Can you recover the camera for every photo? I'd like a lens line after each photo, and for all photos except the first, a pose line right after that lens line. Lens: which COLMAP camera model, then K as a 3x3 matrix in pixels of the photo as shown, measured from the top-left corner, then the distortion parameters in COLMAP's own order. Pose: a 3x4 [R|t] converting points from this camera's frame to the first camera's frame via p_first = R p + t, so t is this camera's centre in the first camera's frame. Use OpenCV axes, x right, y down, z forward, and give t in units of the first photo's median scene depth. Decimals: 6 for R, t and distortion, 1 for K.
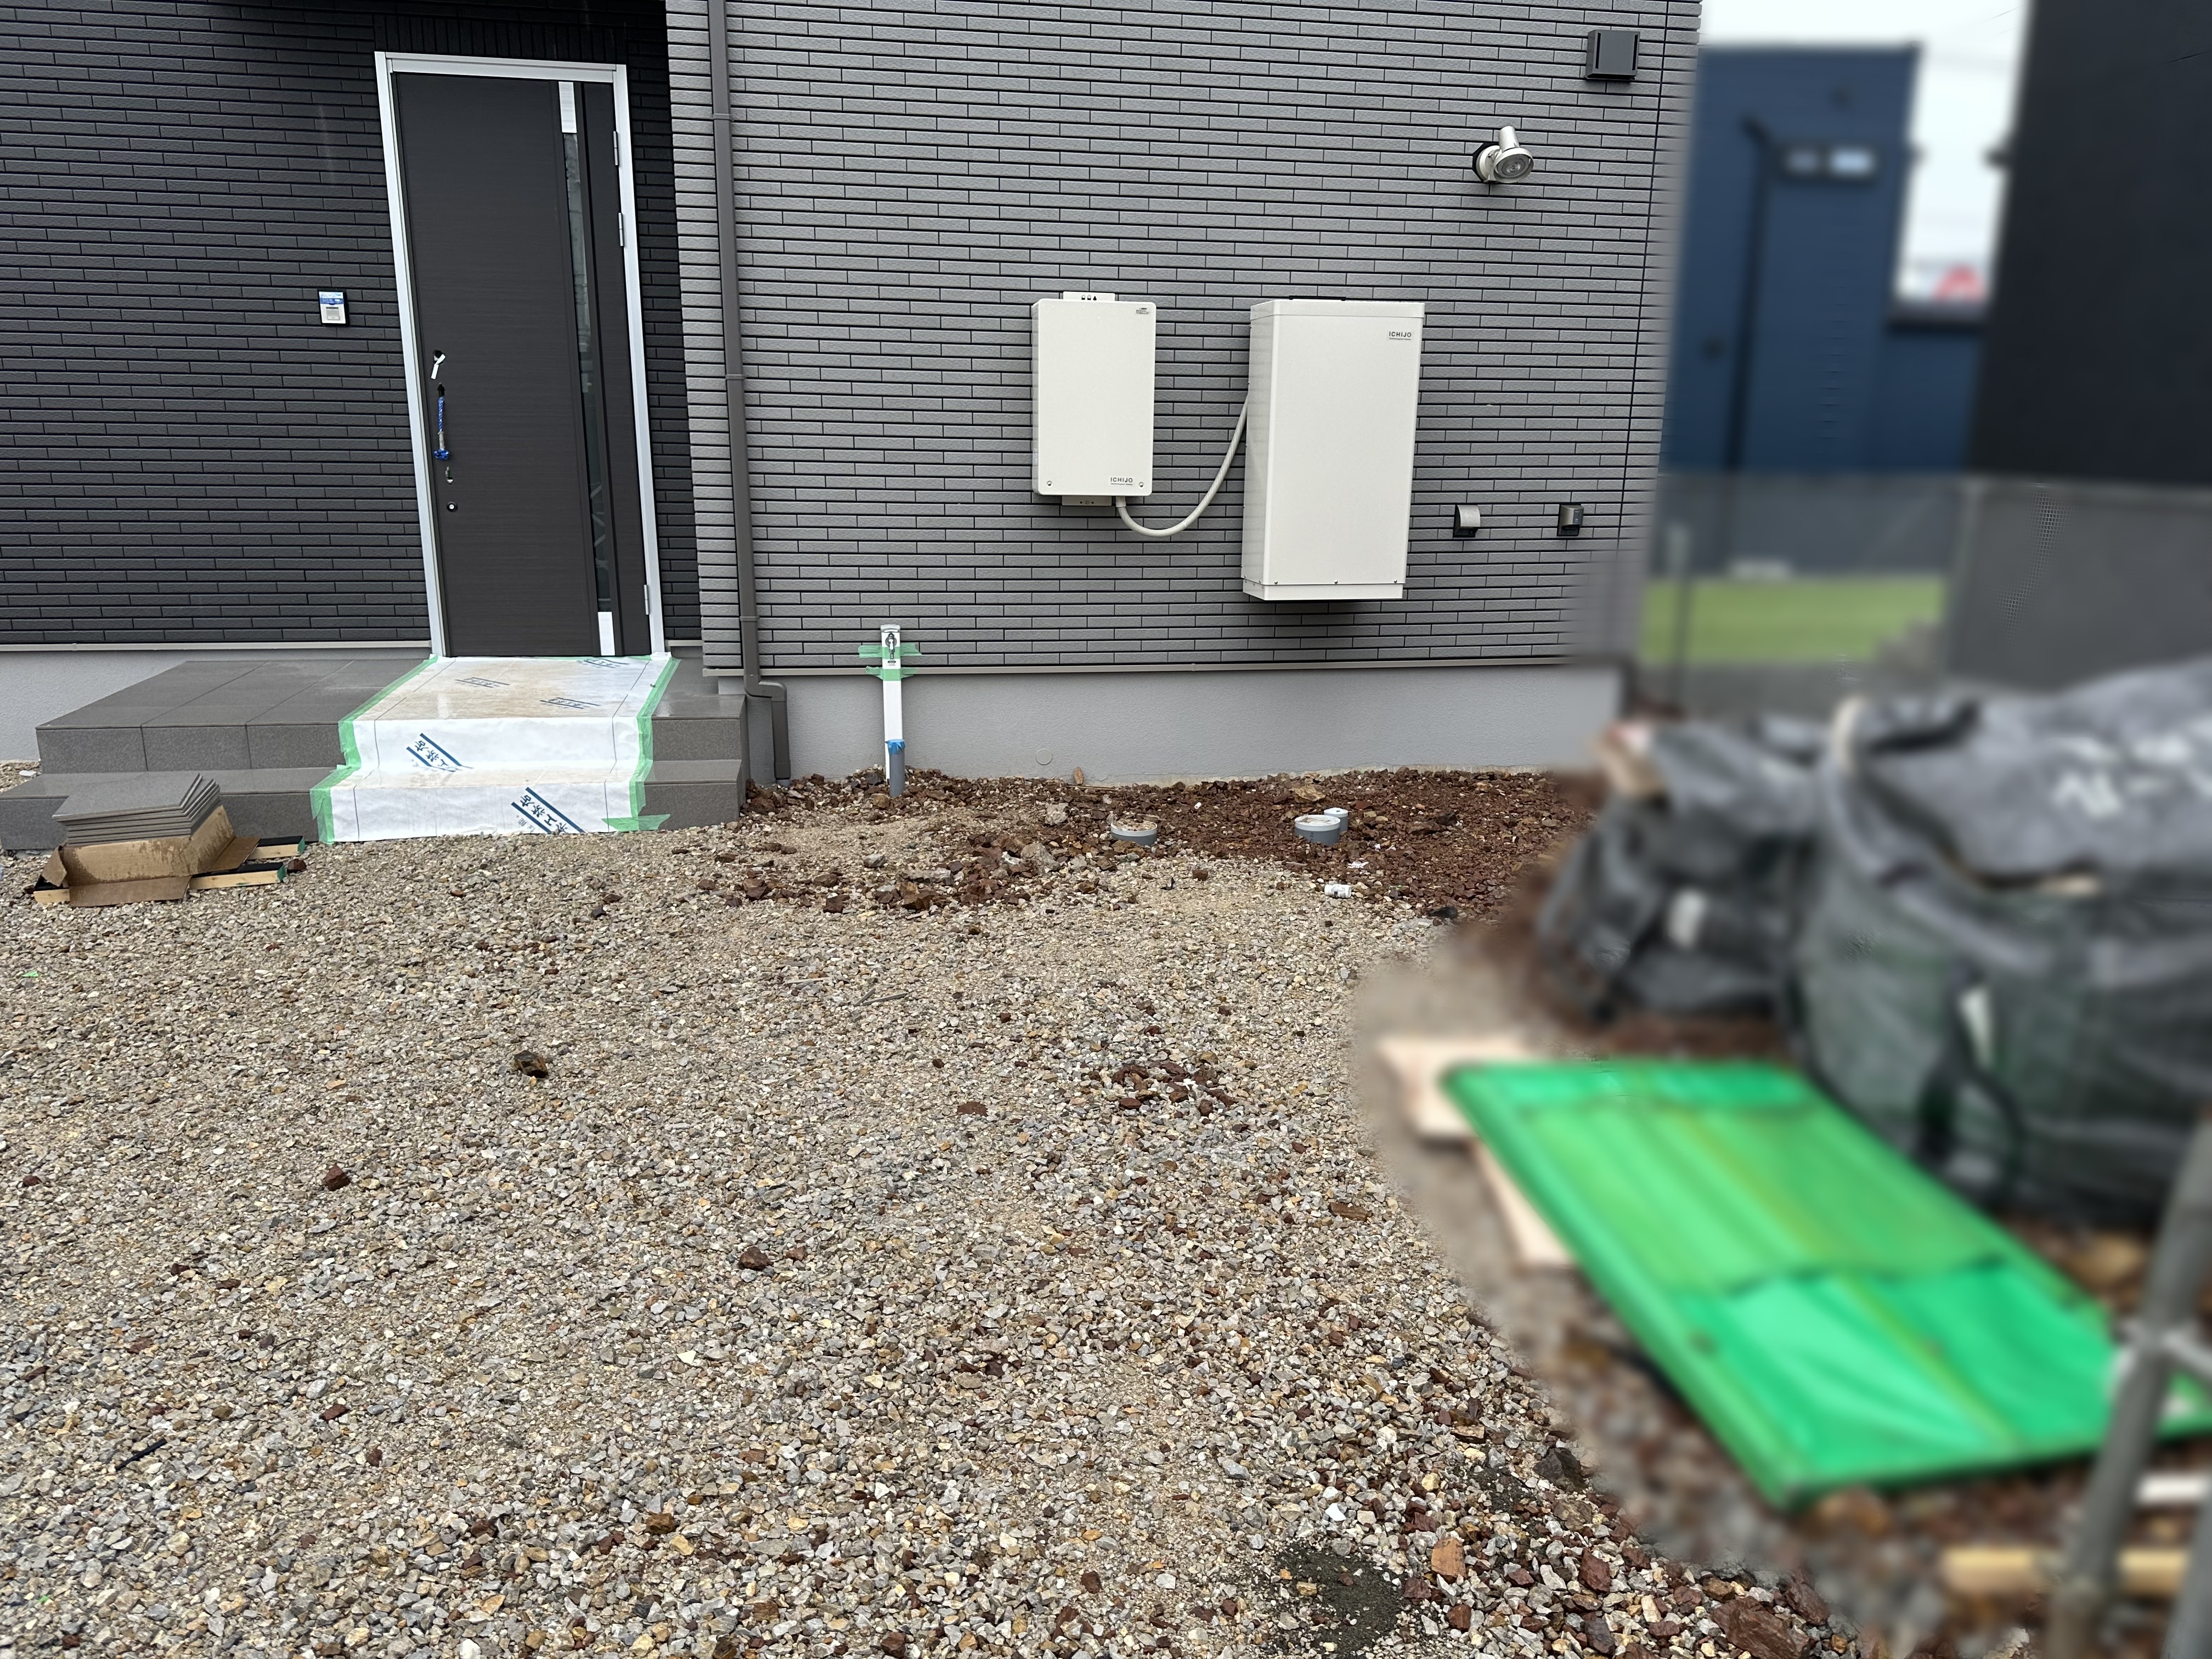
lens RADIAL K [[1562.5, 0, 1106.0], [0, 1562.5, 829.5], [0, 0, 1]] dist [0.047464, -0.051064]
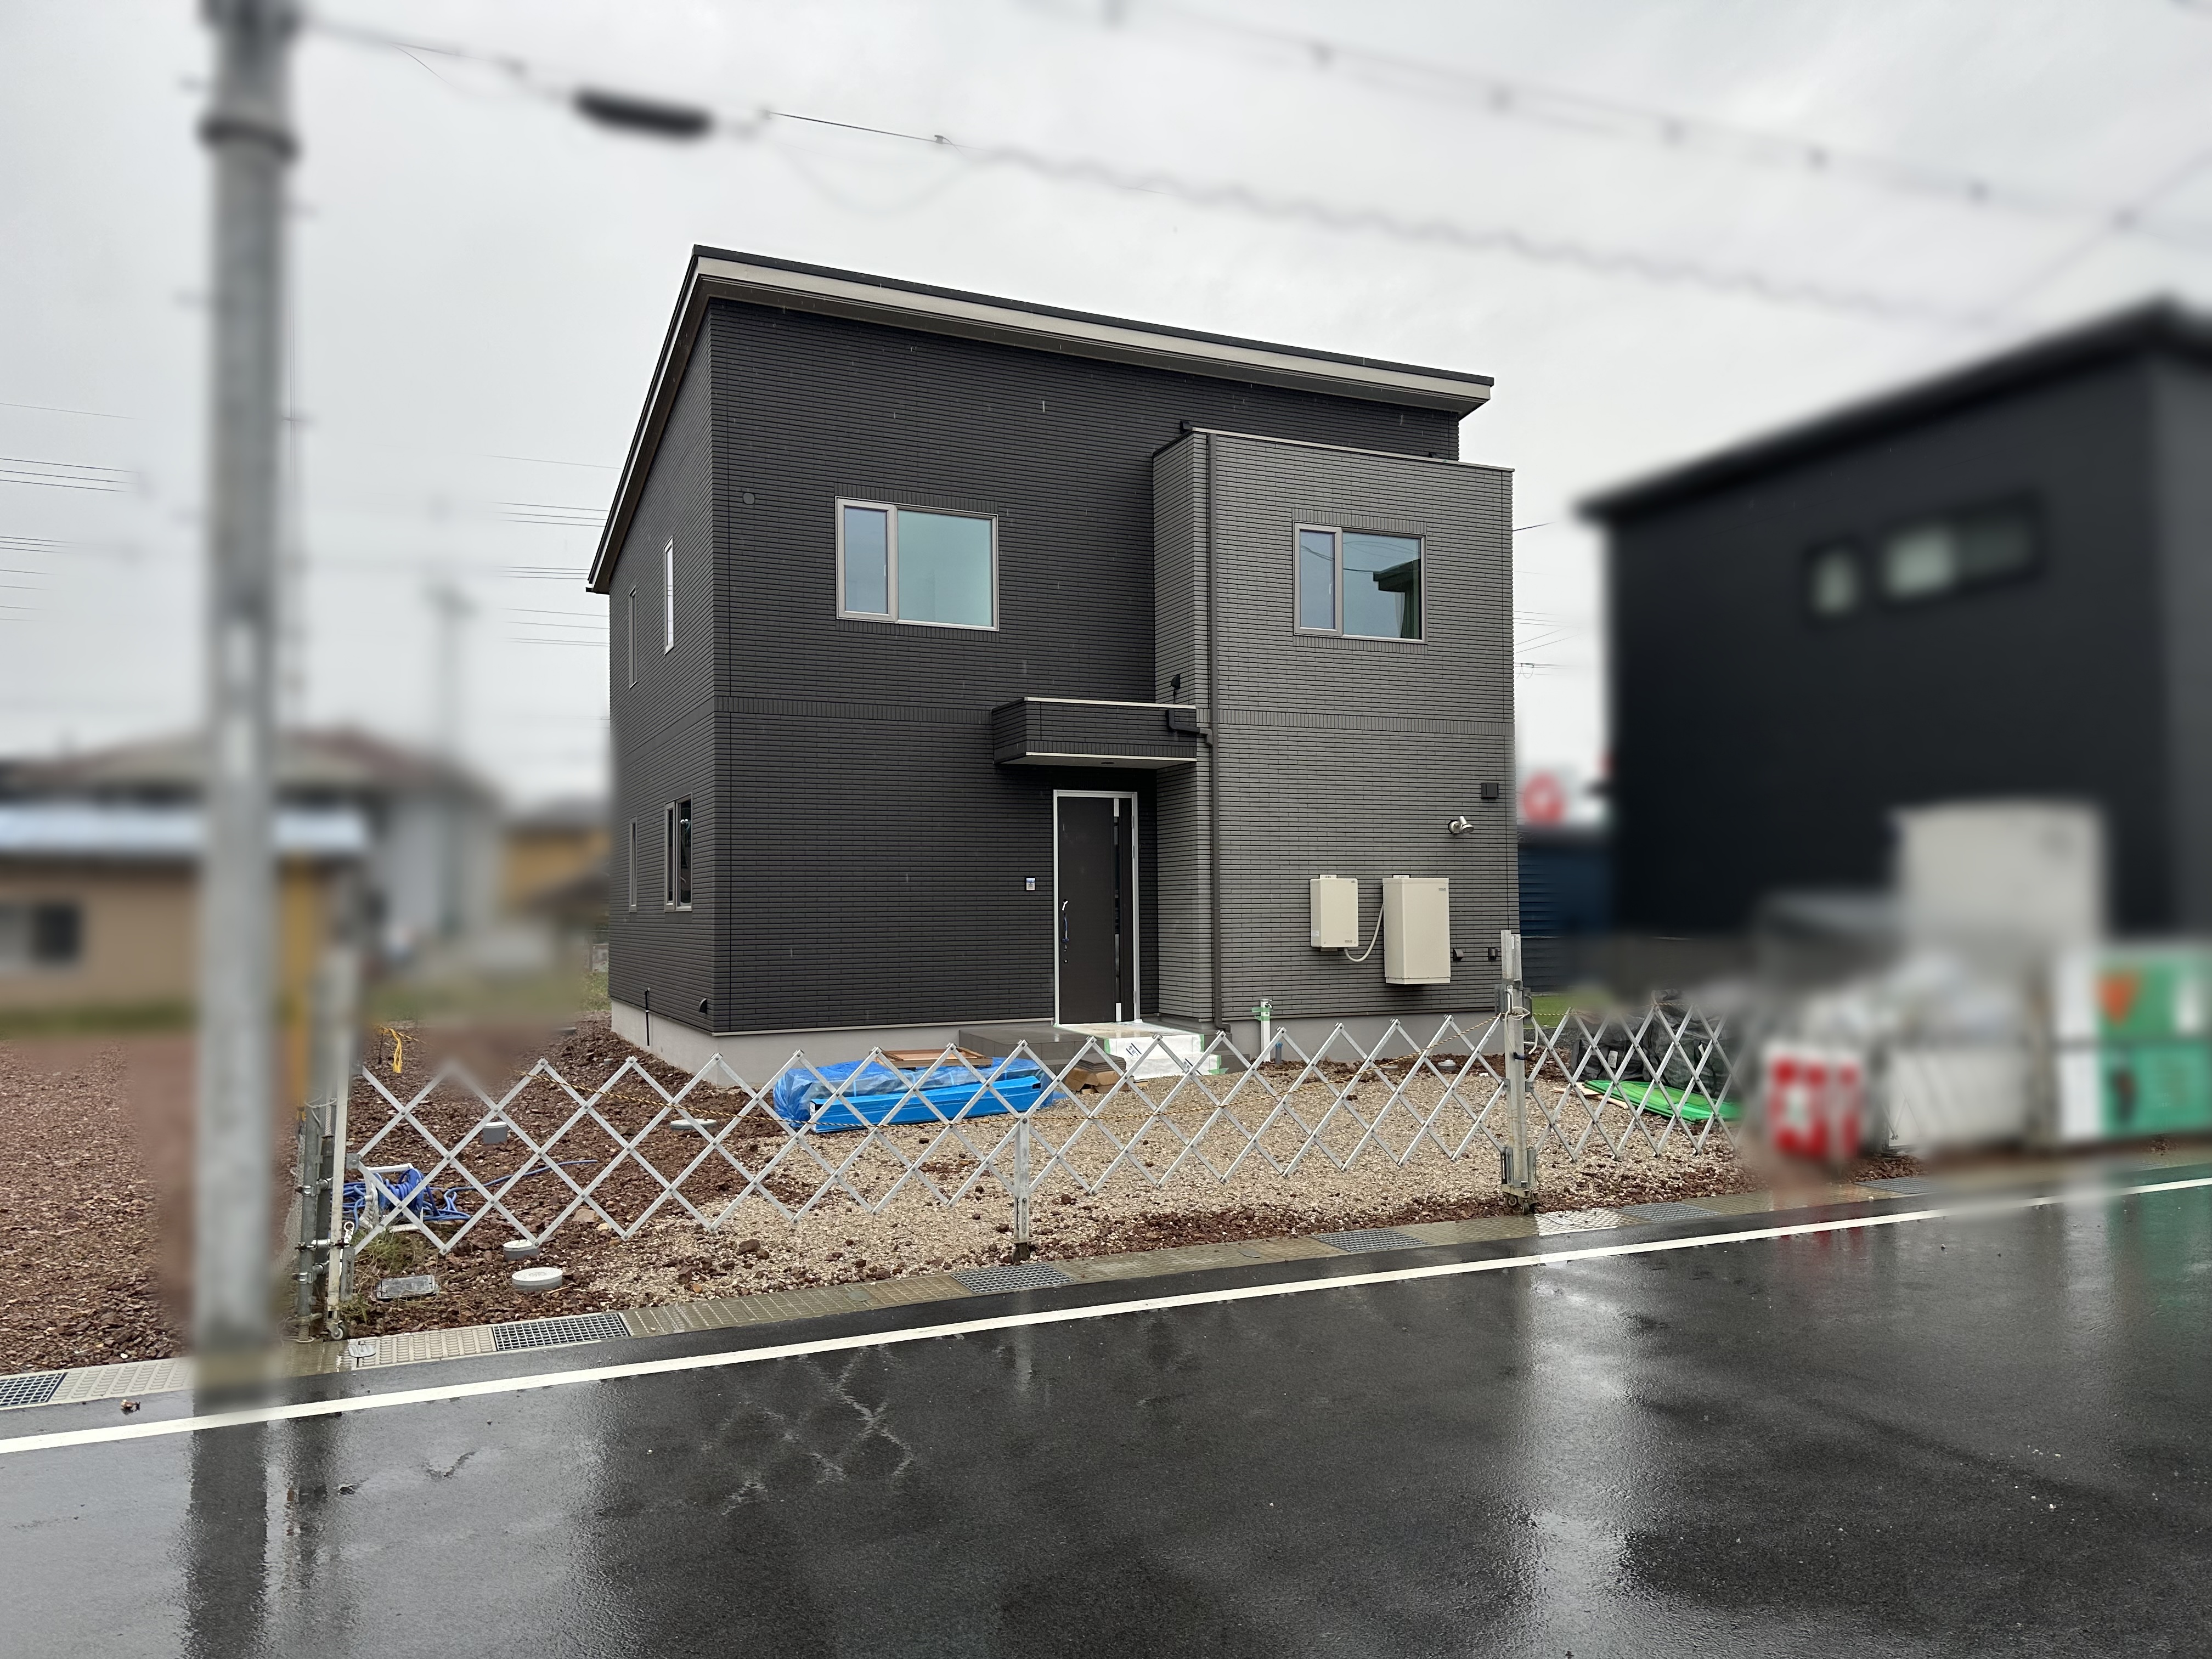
lens RADIAL K [[1562.5, 0, 1106.0], [0, 1562.5, 829.5], [0, 0, 1]] dist [0.047464, -0.051064]
pose [[0.964831, -0.009080, 0.262713, -1.064793], [0.084696, 0.956846, -0.277981, 0.294844], [-0.248851, 0.290455, 0.923964, -1.390311]]
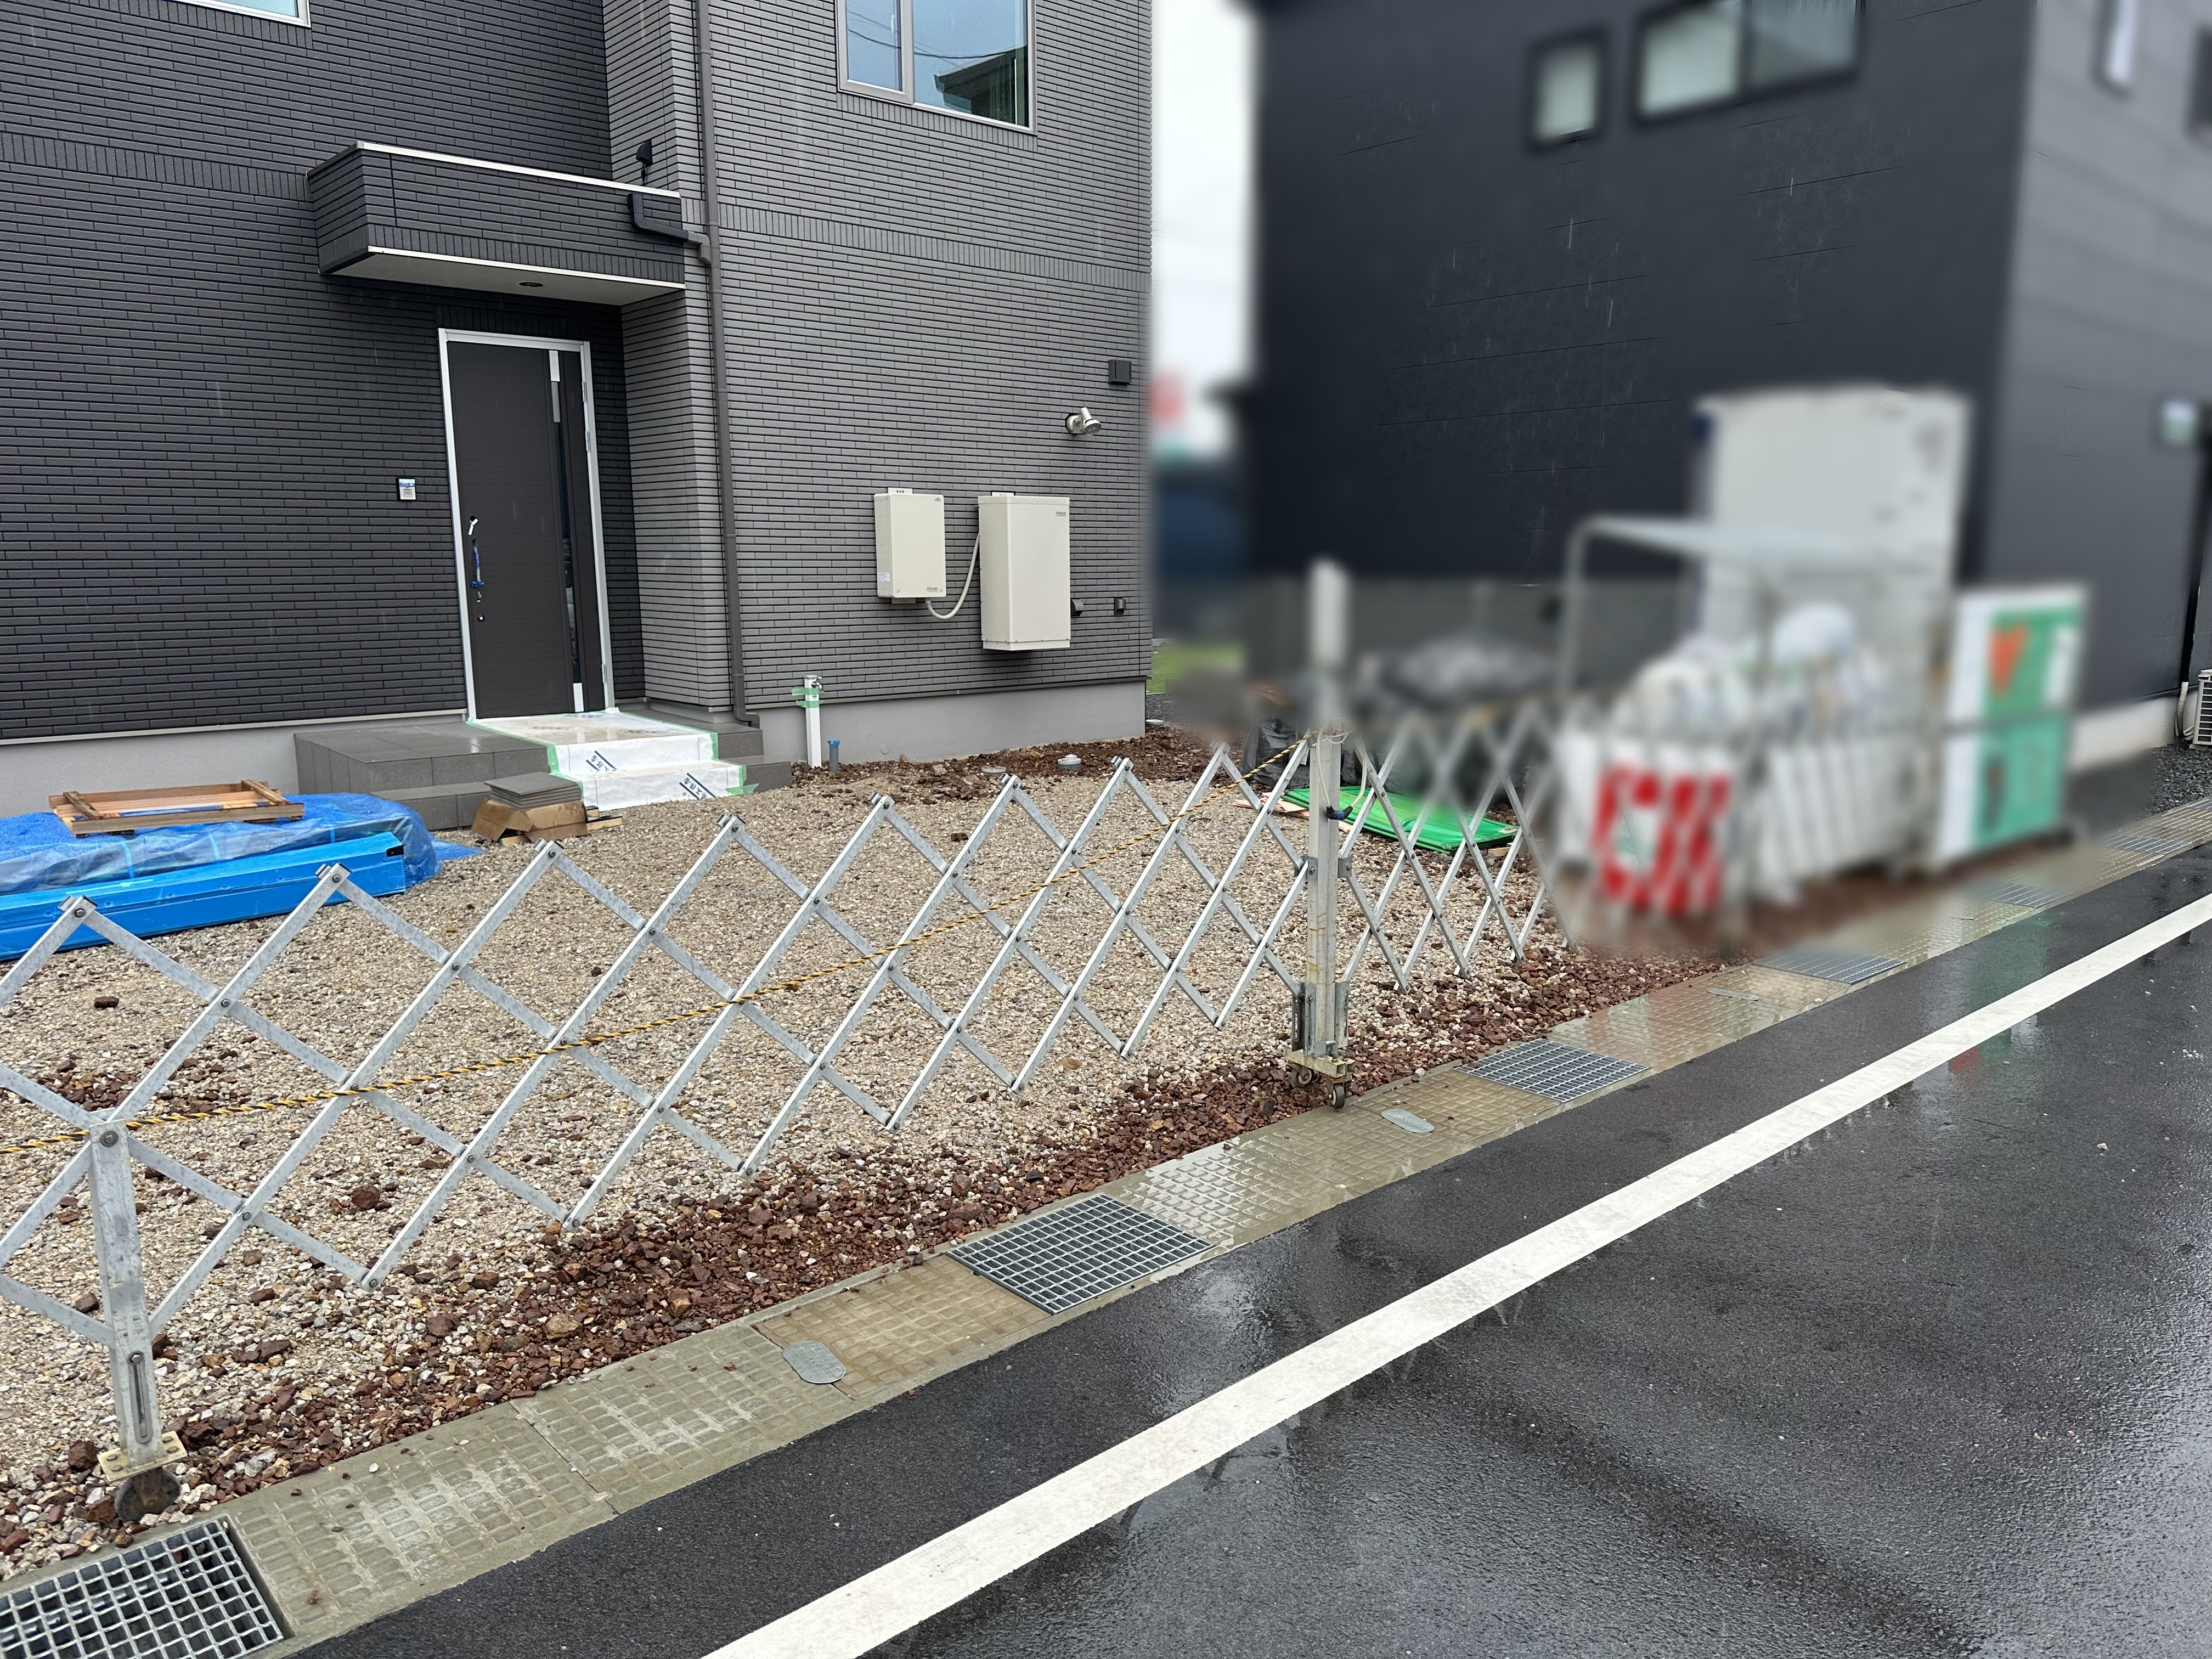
lens RADIAL K [[1521.6, 0, 1106.0], [0, 1521.6, 829.5], [0, 0, 1]] dist [0.173240, -0.298717]
pose [[0.845080, -0.111158, 0.522957, -0.770134], [0.143952, 0.989333, -0.022332, 0.123022], [-0.514896, 0.094153, 0.852067, -0.597470]]
